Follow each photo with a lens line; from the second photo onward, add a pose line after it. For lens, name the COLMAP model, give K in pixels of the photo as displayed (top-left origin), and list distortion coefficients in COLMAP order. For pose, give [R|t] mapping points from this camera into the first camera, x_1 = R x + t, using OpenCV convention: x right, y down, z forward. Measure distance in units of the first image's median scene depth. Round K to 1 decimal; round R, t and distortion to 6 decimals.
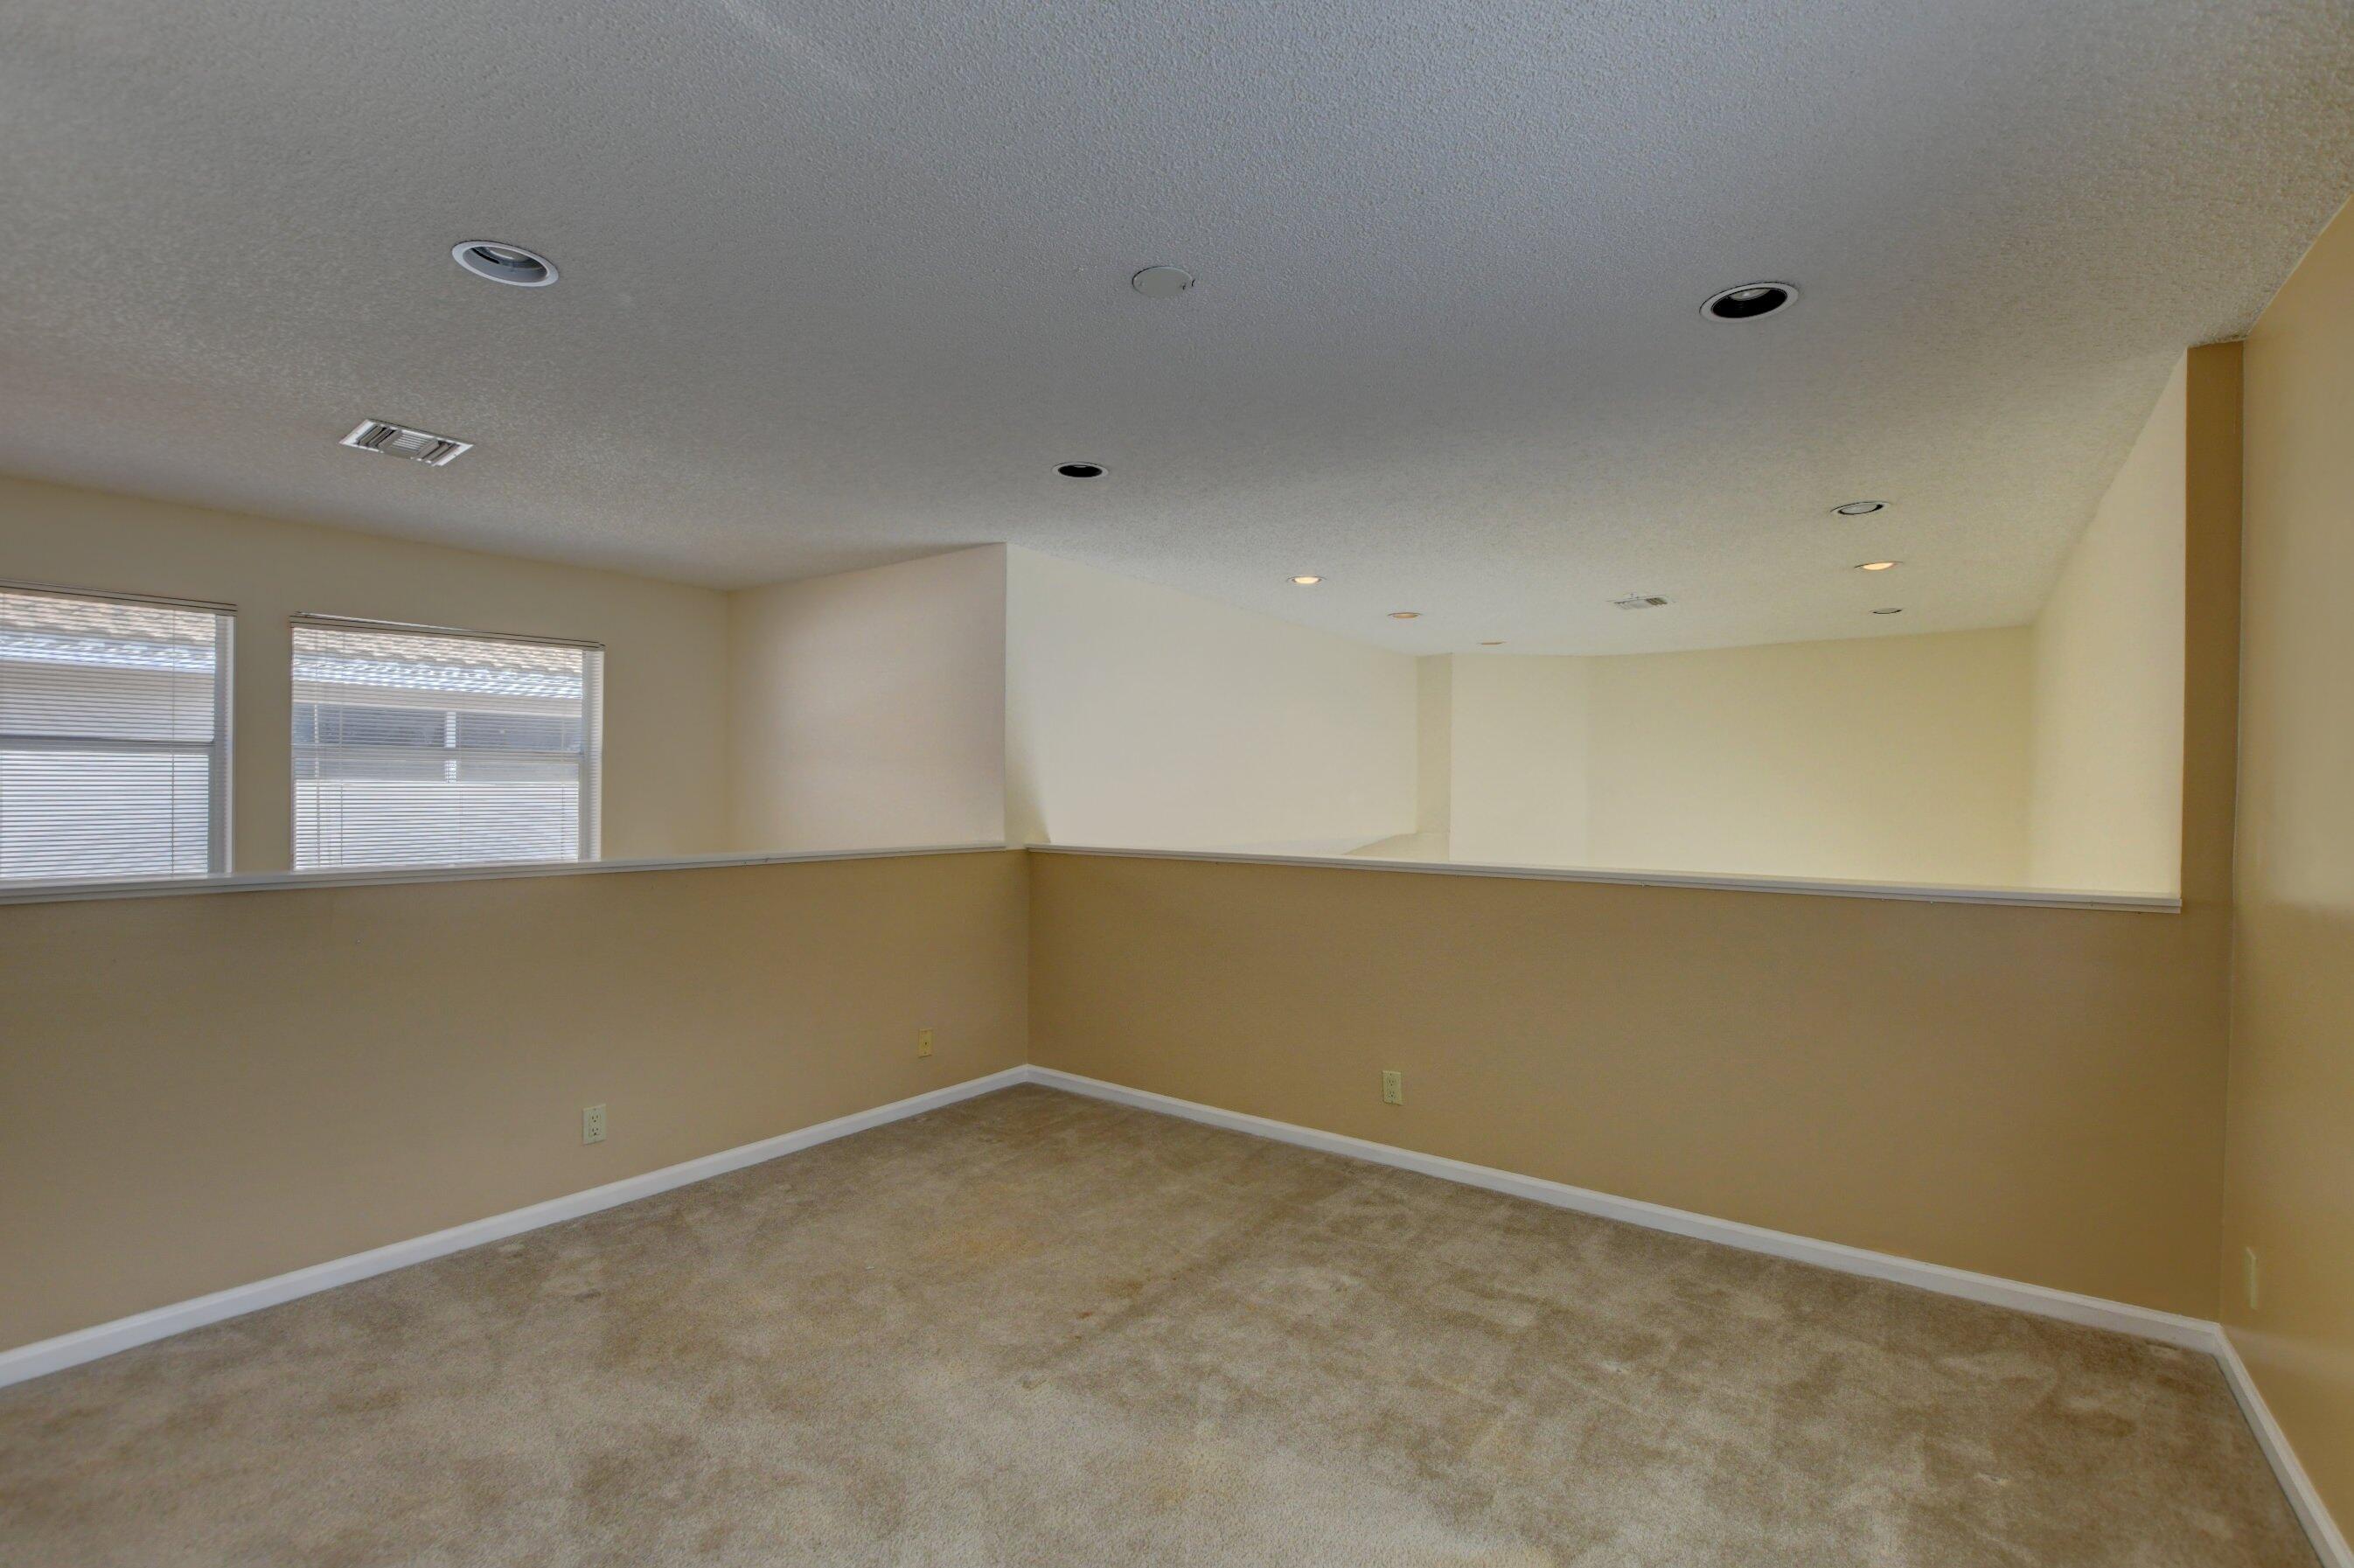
lens RADIAL K [[1037.3, 0, 1162.0], [0, 1037.3, 788.9], [0, 0, 1]] dist [-0.032315, 0.004099]
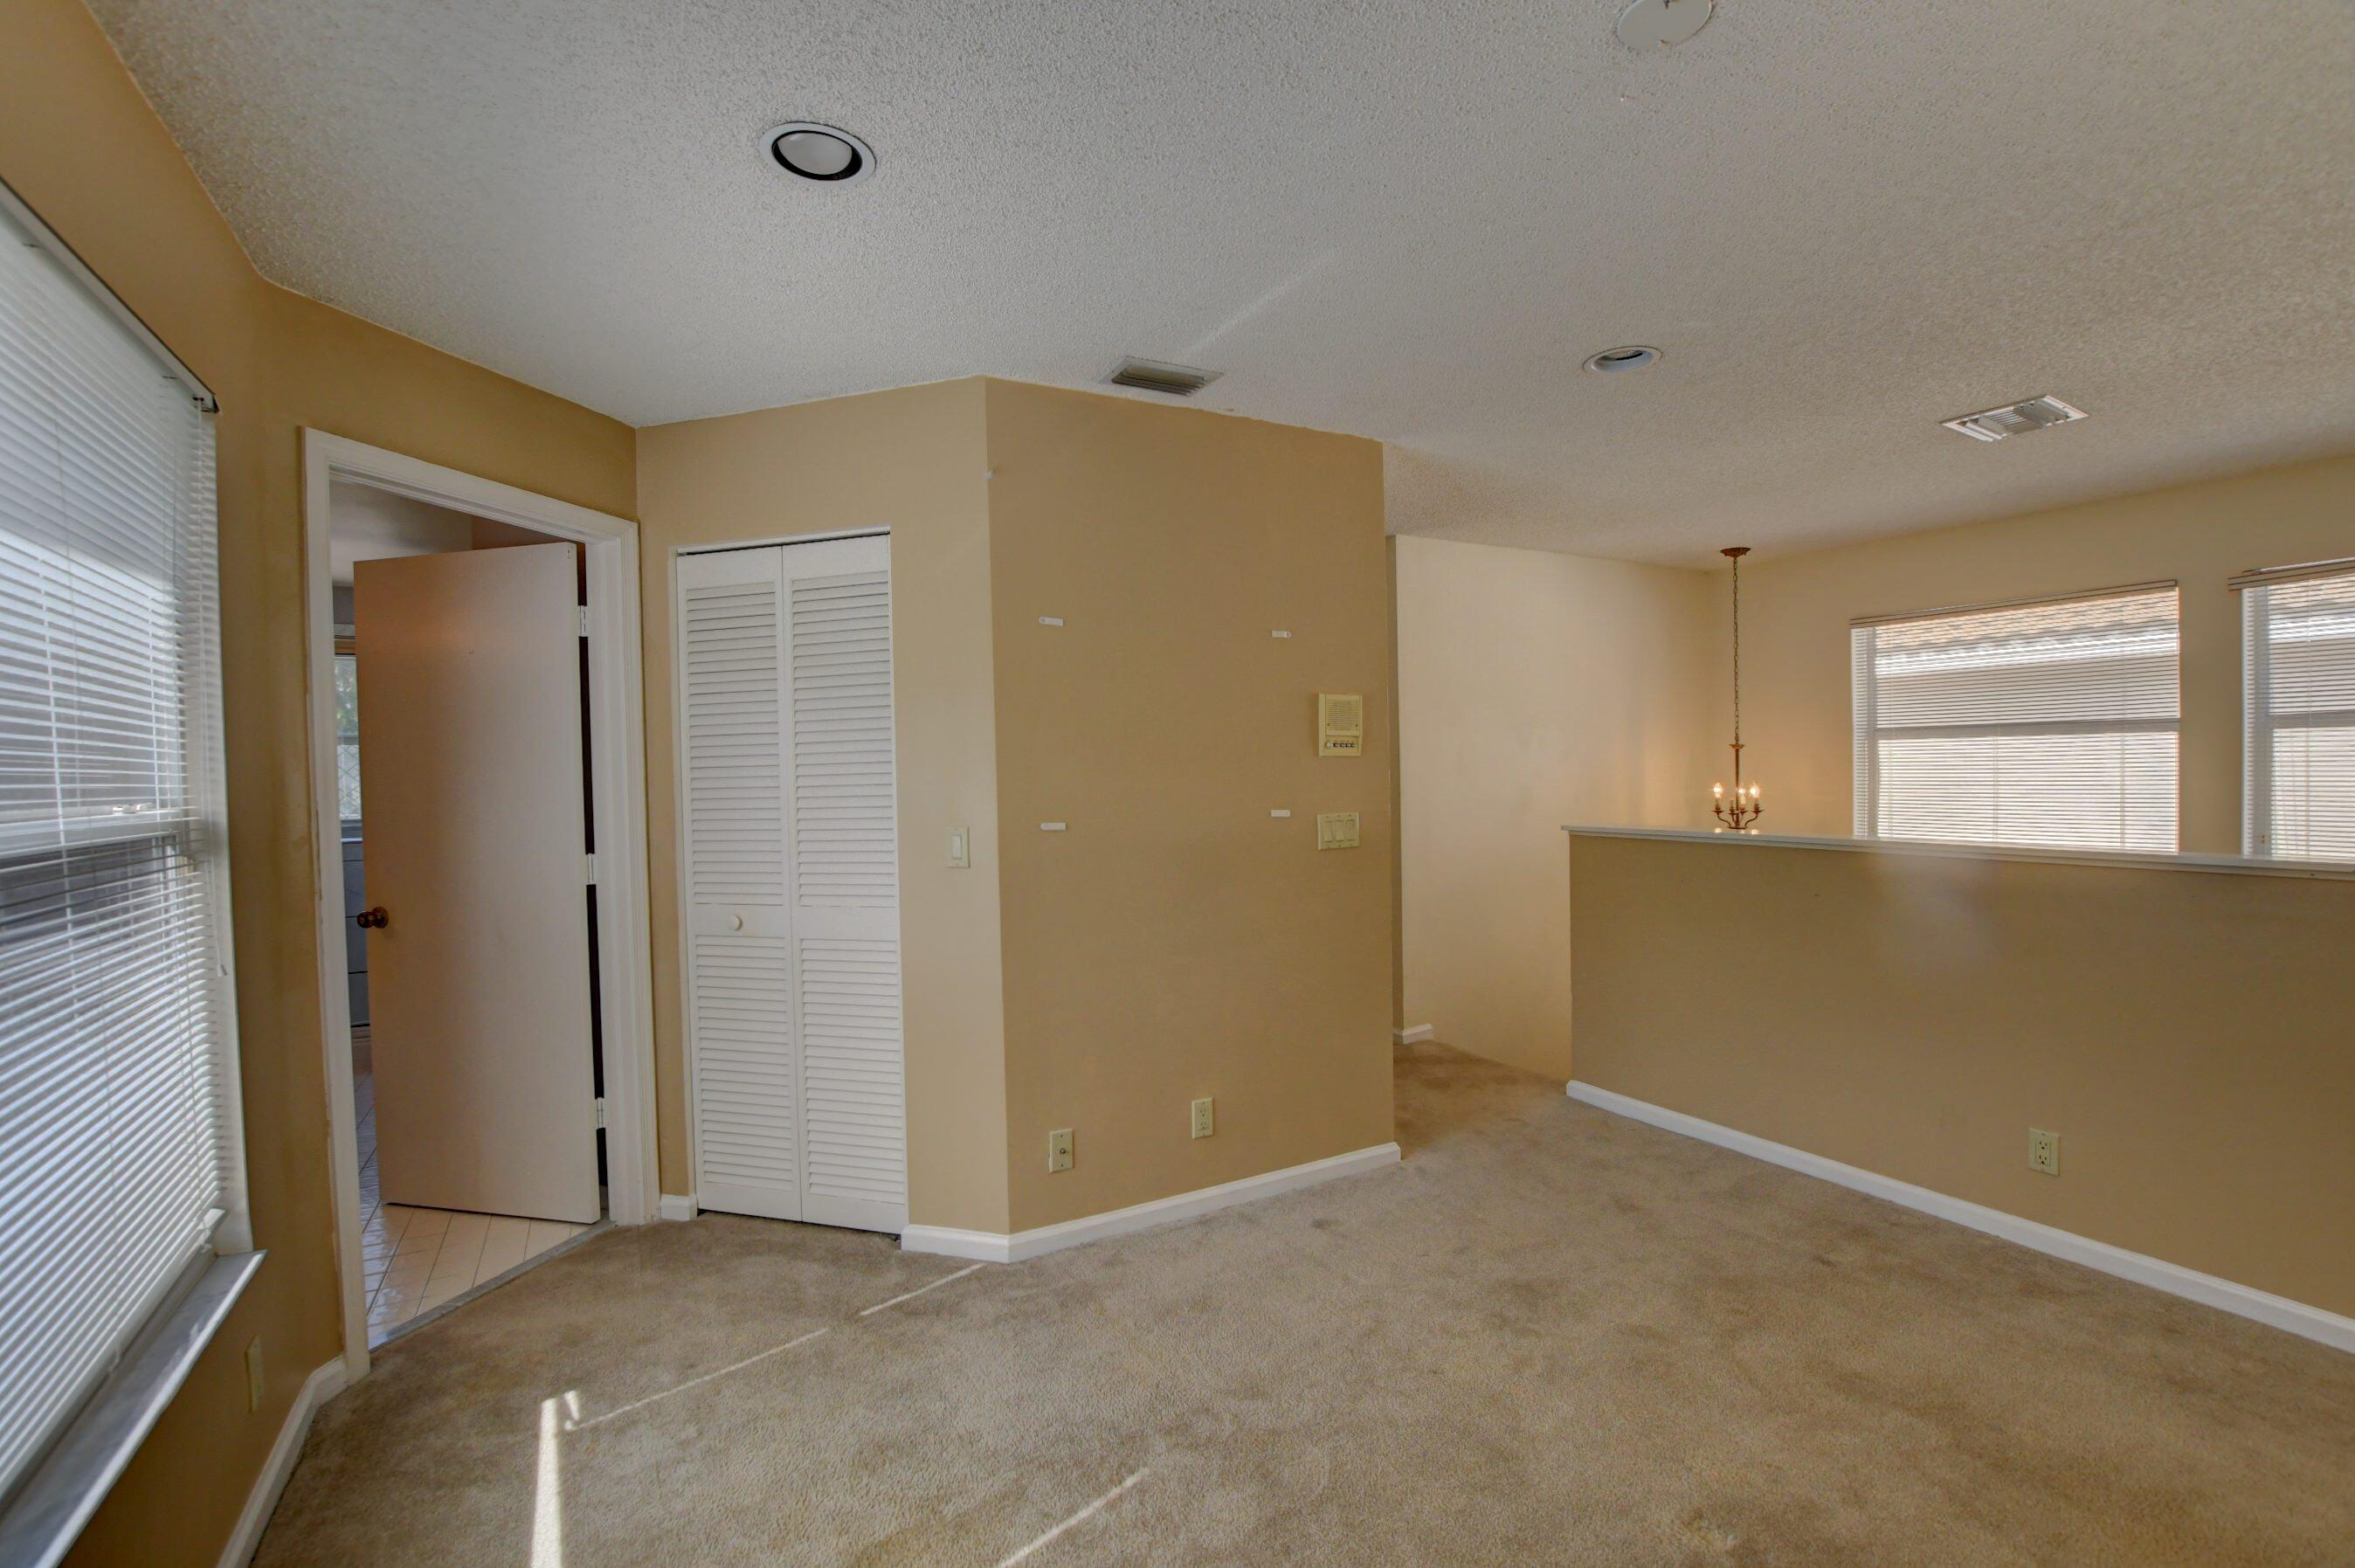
lens RADIAL K [[1037.8, 0, 1164.9], [0, 1037.8, 788.3], [0, 0, 1]] dist [-0.032315, 0.004099]
pose [[-0.409692, 0.012431, -0.912139, 0.414410], [0.010875, 0.999903, 0.008743, 0.003032], [0.912159, -0.006337, -0.409787, 0.528786]]
